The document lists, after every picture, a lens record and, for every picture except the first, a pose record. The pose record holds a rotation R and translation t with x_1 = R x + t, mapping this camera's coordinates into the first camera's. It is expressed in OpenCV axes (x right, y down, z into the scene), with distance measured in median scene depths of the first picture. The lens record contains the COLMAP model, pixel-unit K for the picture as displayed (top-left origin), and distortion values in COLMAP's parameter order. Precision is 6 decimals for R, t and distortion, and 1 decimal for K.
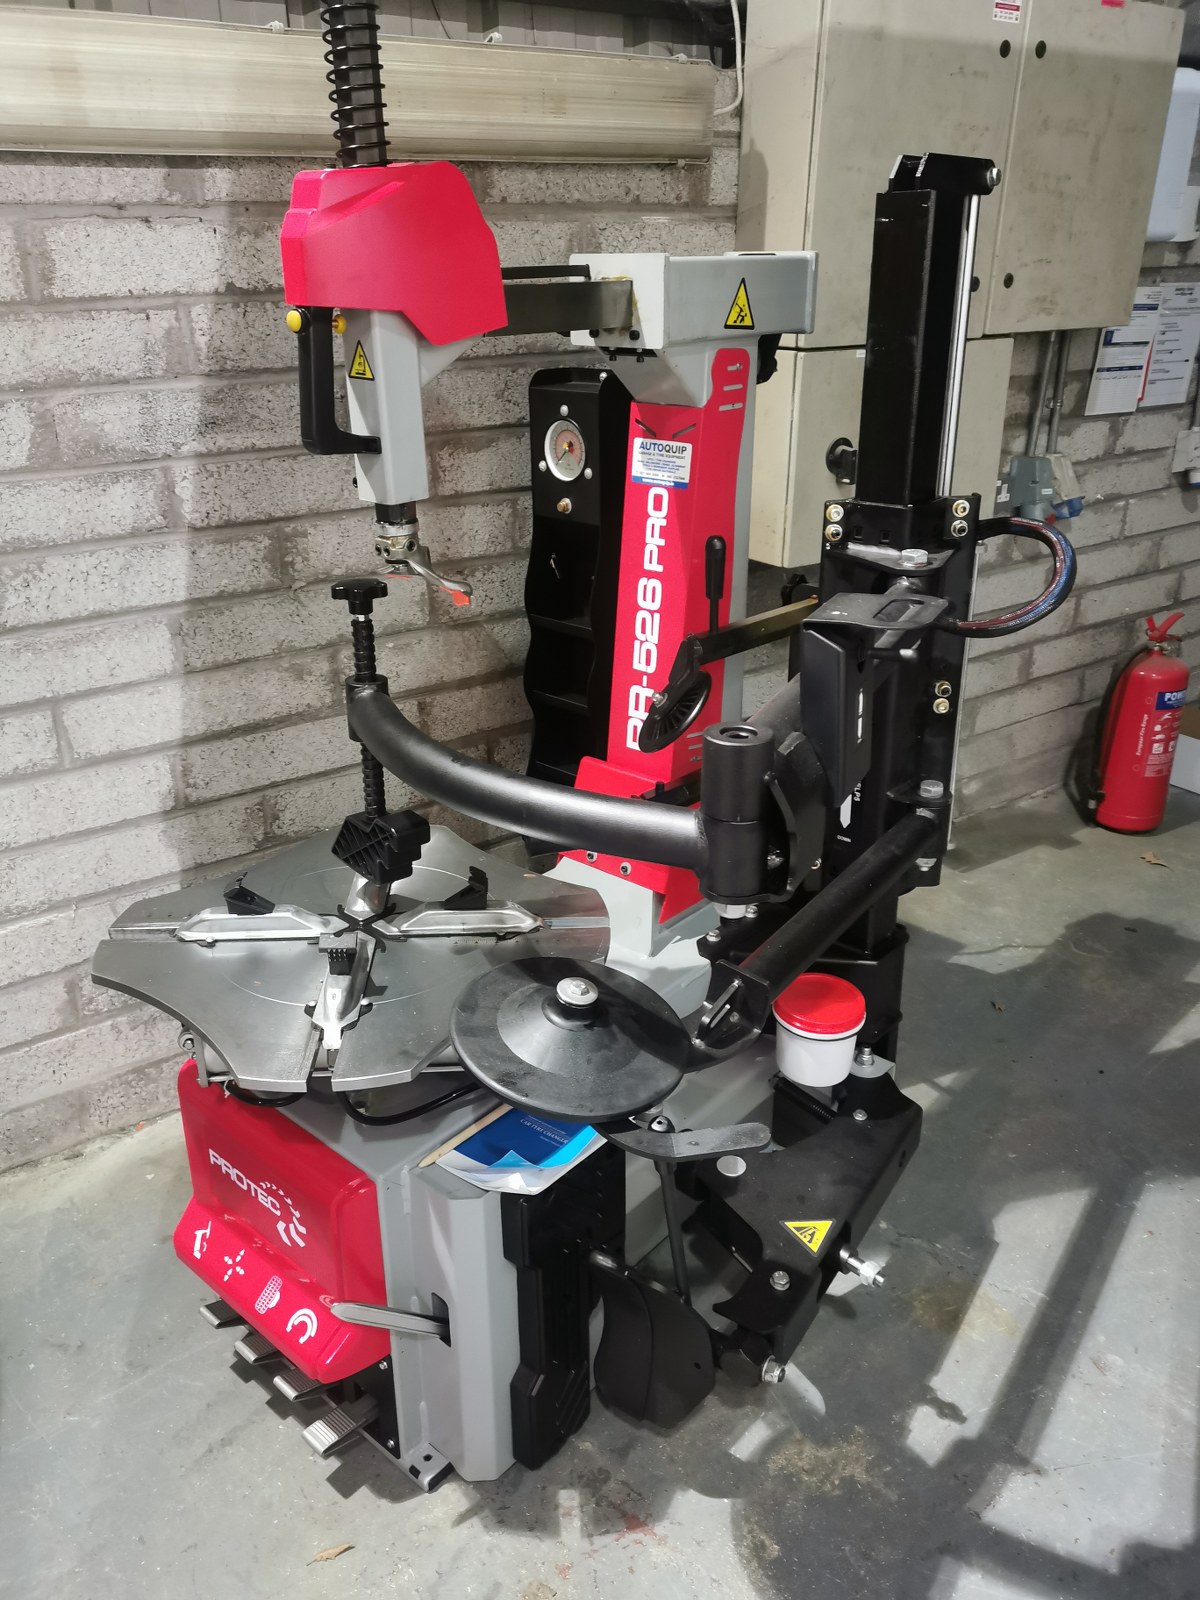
lens RADIAL K [[1232.6, 0, 600.0], [0, 1232.6, 800.0], [0, 0, 1]] dist [0.066071, -0.064886]
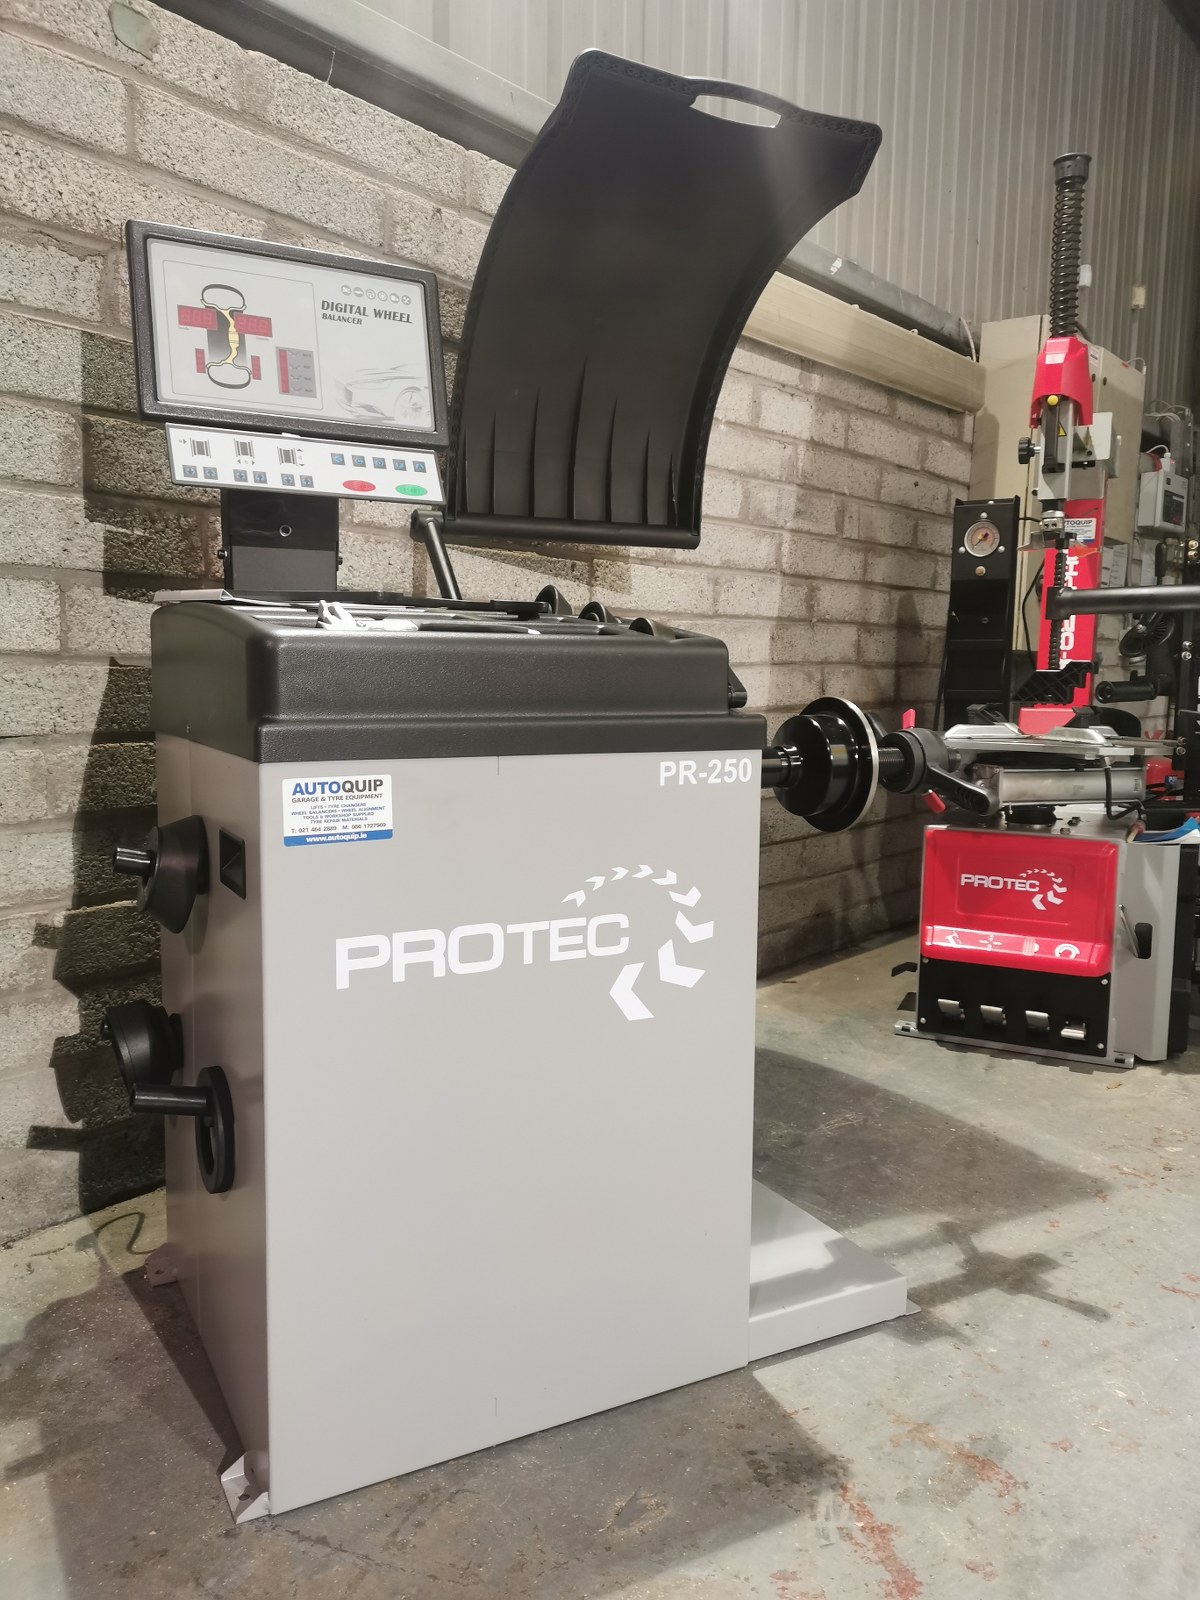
lens RADIAL K [[1232.6, 0, 600.0], [0, 1232.6, 800.0], [0, 0, 1]] dist [0.066071, -0.064886]
pose [[0.961904, -0.006780, 0.273305, -1.021150], [0.088092, 0.954059, -0.286377, 0.513741], [-0.258807, 0.299543, 0.918310, -0.335184]]
